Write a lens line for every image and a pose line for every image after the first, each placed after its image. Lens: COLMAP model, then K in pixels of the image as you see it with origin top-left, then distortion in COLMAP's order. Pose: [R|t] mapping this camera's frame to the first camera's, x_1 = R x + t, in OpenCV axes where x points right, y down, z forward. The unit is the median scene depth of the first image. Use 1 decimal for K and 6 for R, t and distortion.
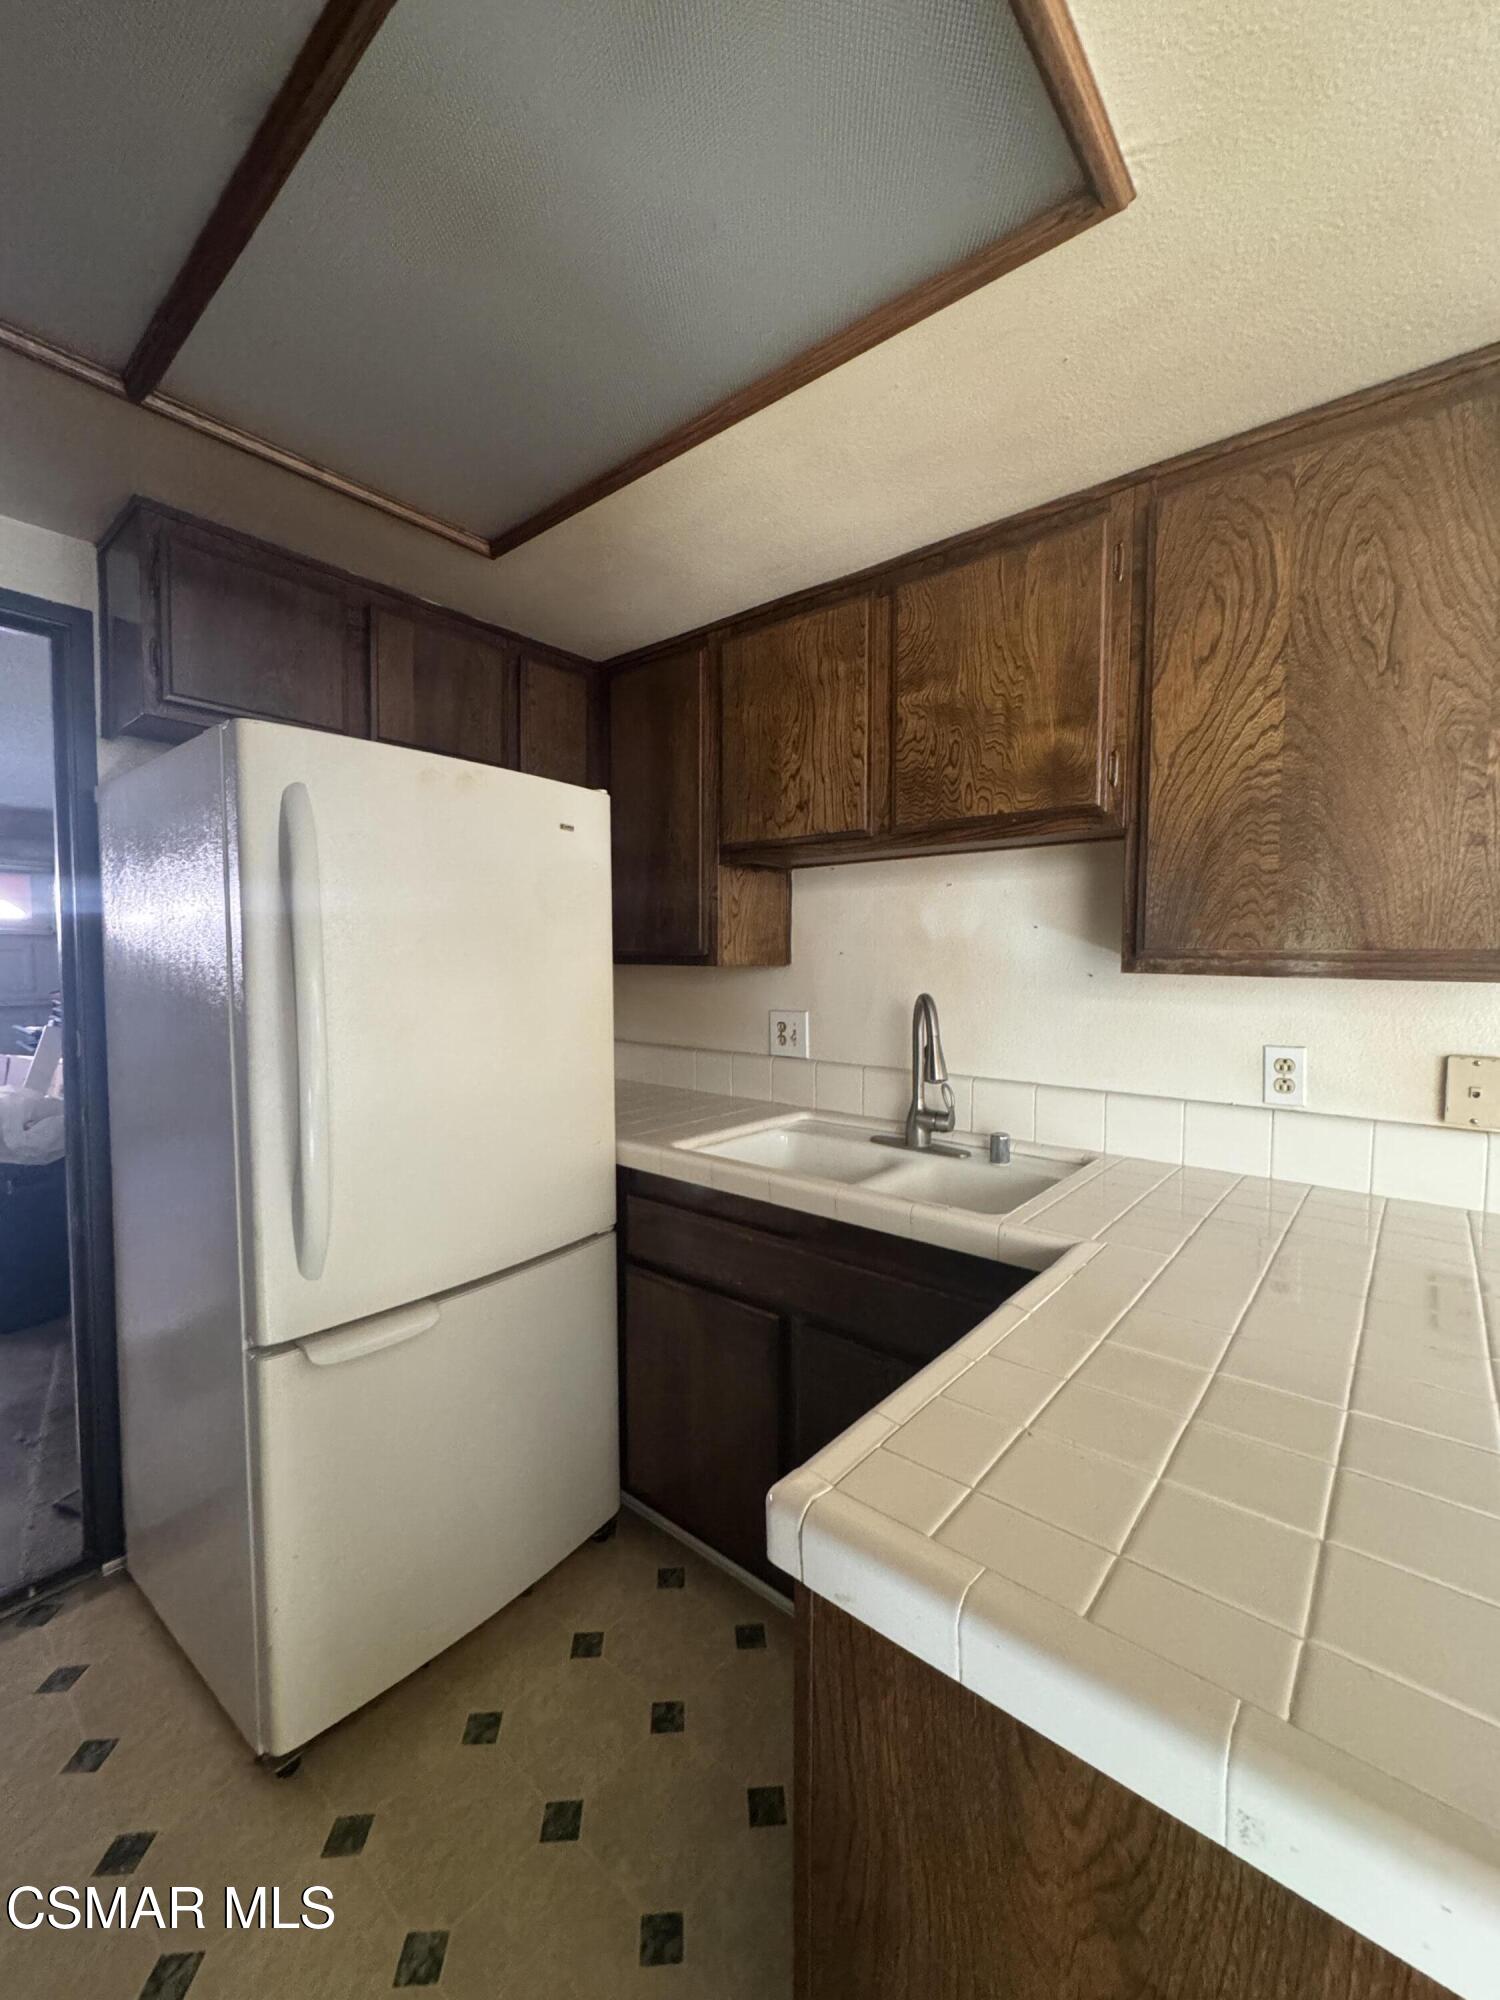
lens RADIAL K [[793.5, 0, 750.0], [0, 793.5, 1000.0], [0, 0, 1]] dist [-0.000325, 0.000097]
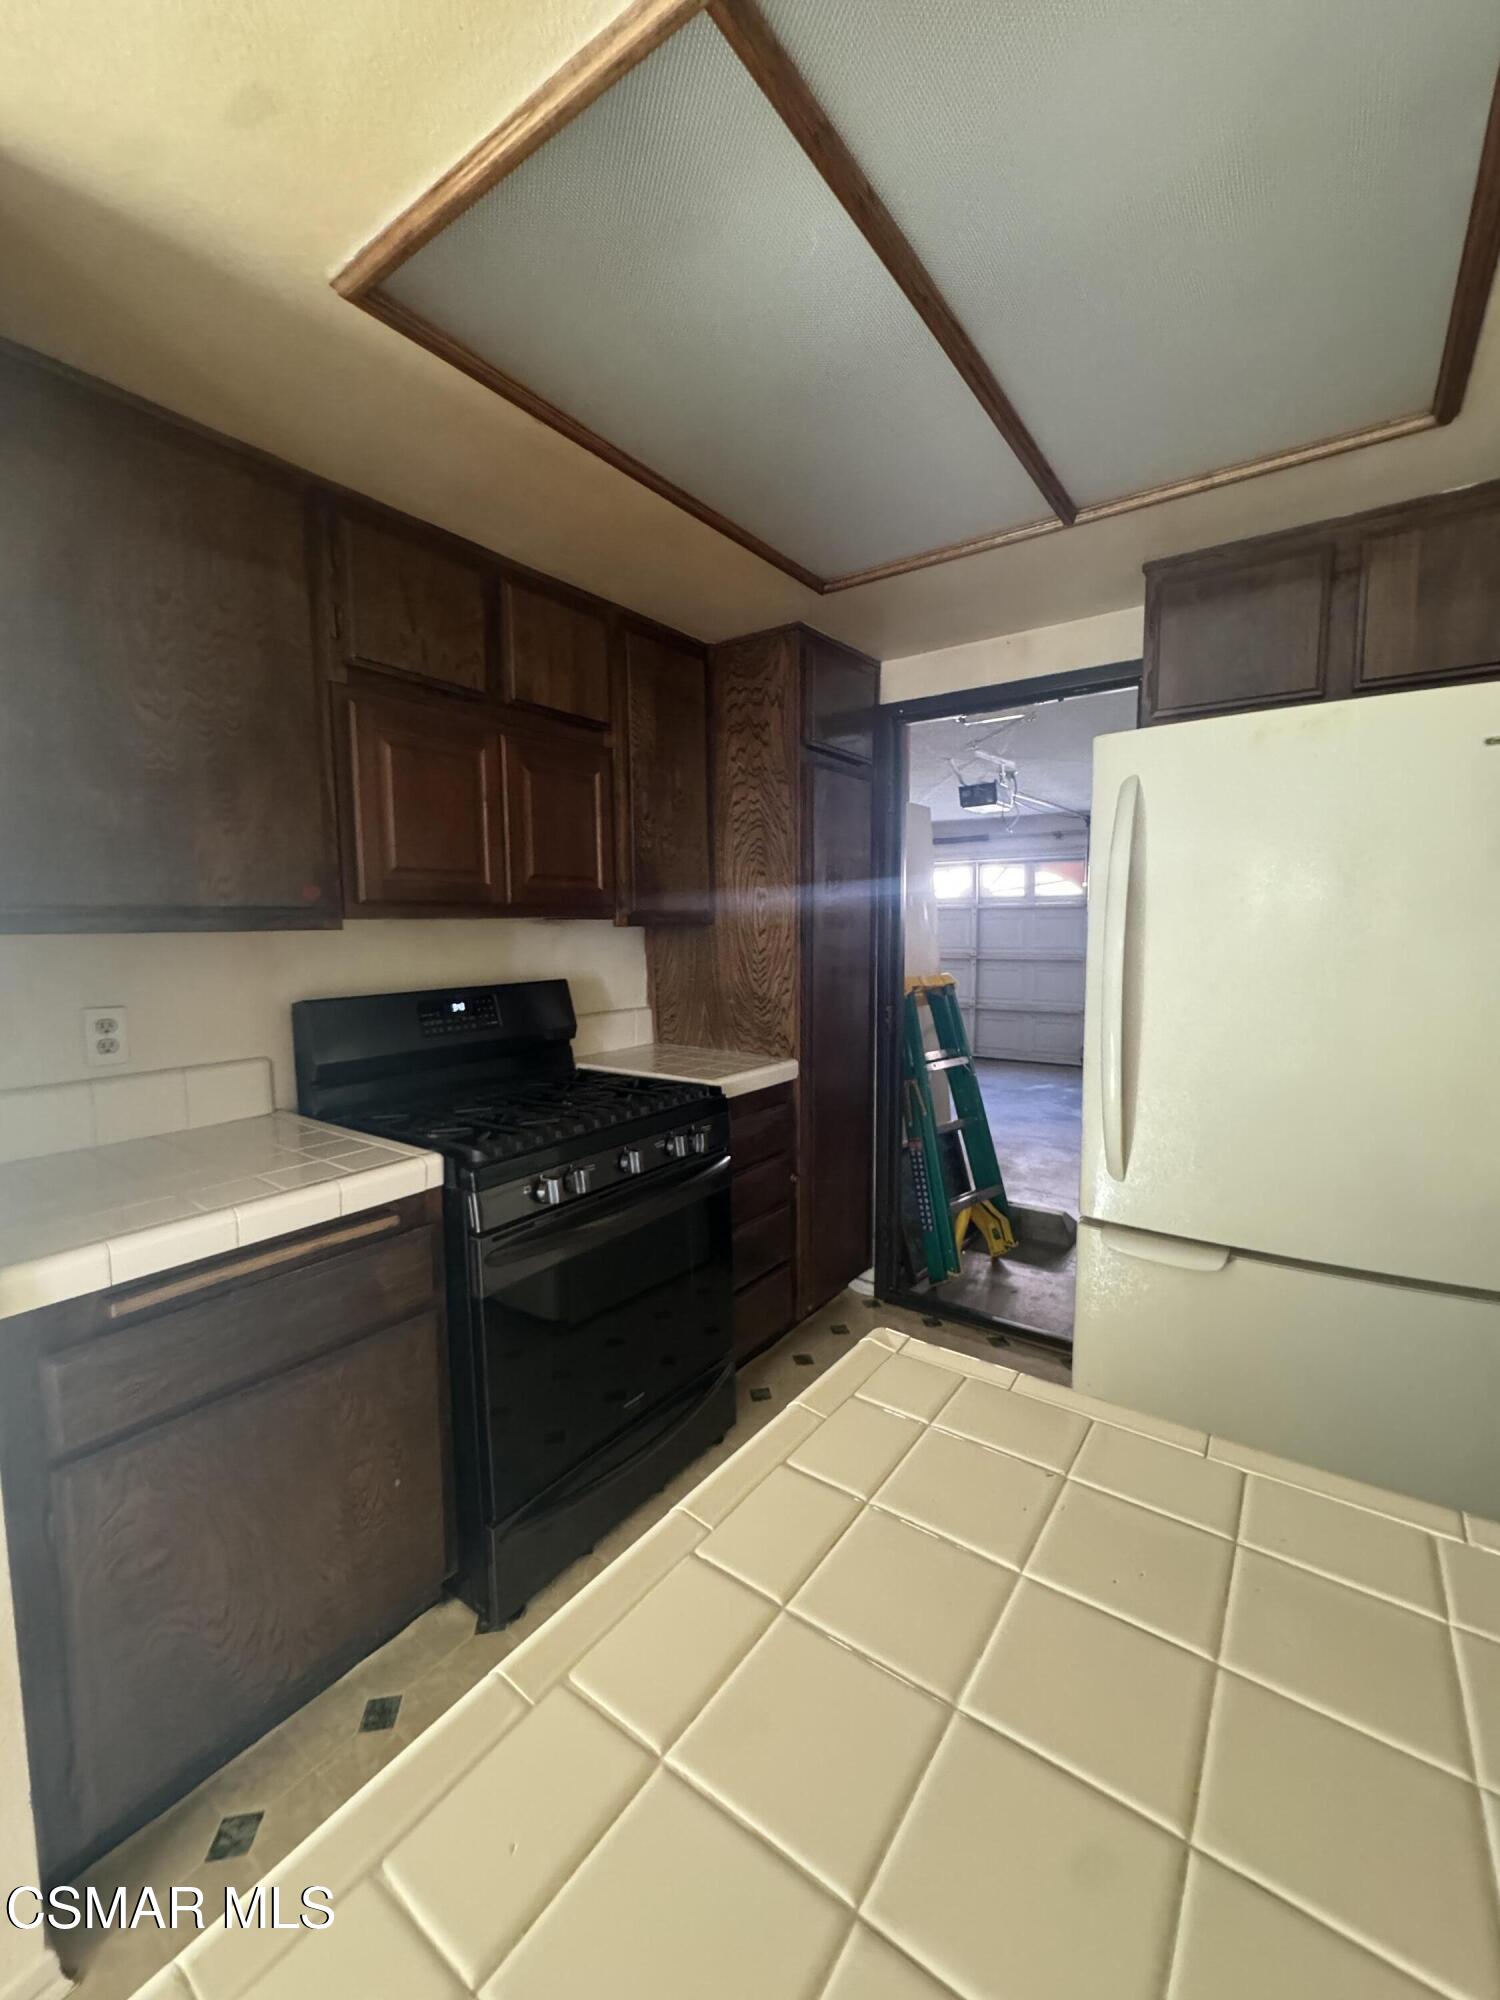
lens RADIAL K [[793.5, 0, 750.0], [0, 793.5, 1000.0], [0, 0, 1]] dist [-0.000325, 0.000097]
pose [[0.087476, 0.096388, -0.991492, 0.528493], [-0.047616, 0.994575, 0.092486, -0.013531], [0.995028, 0.039121, 0.091591, 0.267015]]
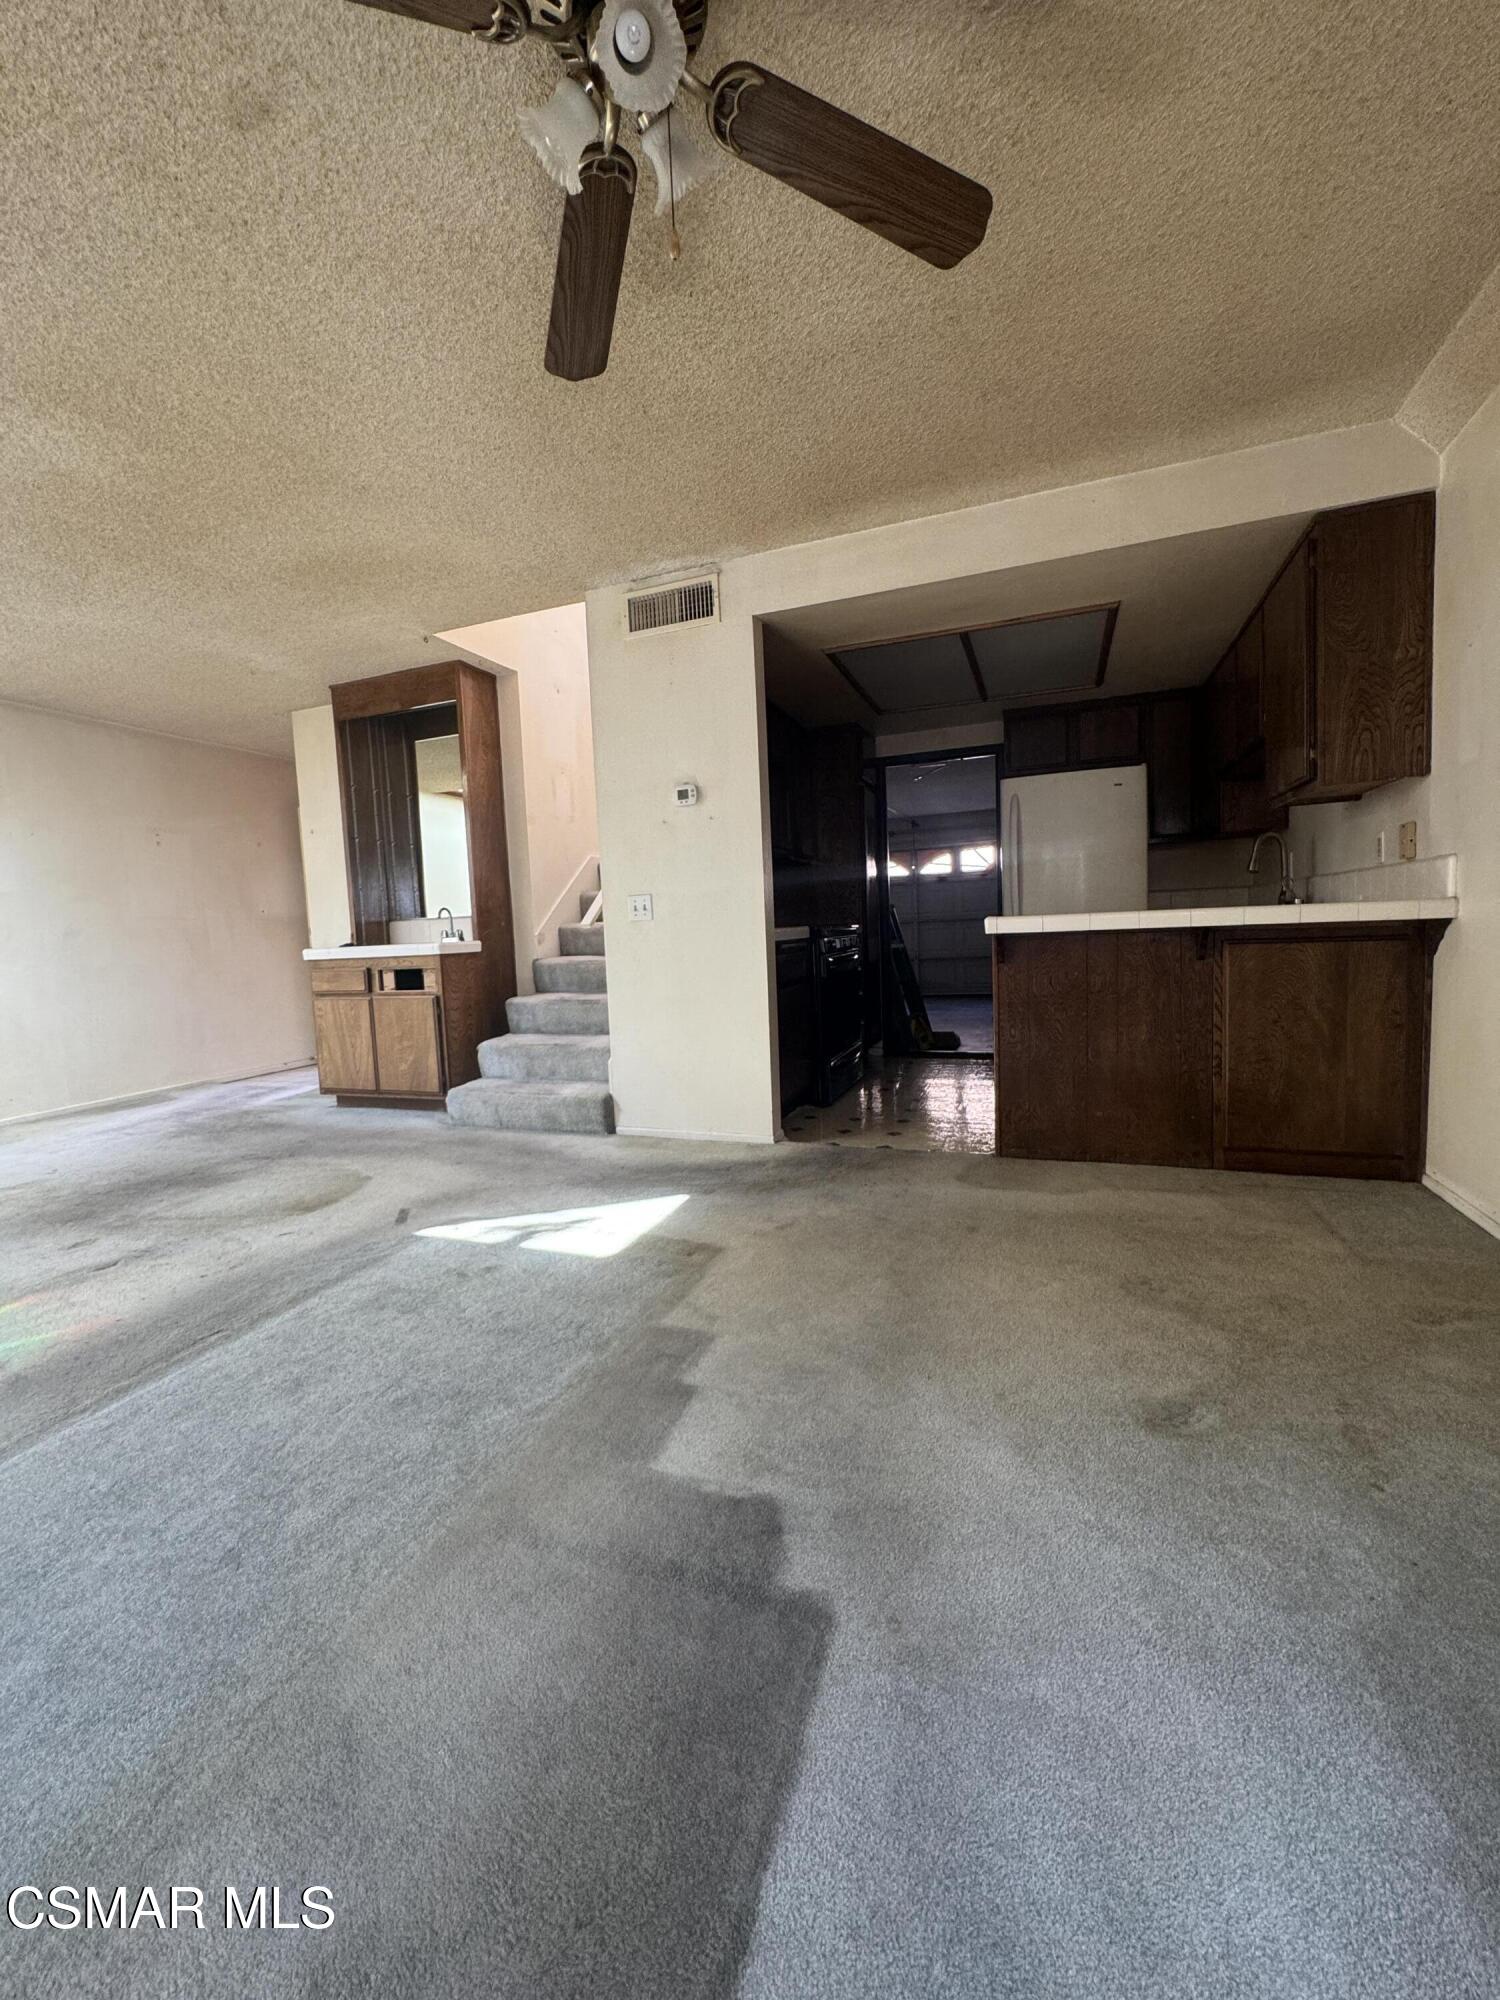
lens RADIAL K [[806.4, 0, 750.0], [0, 806.4, 1000.0], [0, 0, 1]] dist [0.002323, 0.000197]
pose [[0.334197, 0.069112, -0.939966, 1.854525], [-0.013397, 0.997555, 0.068583, 0.289690], [0.942408, -0.010328, 0.334306, -0.904734]]
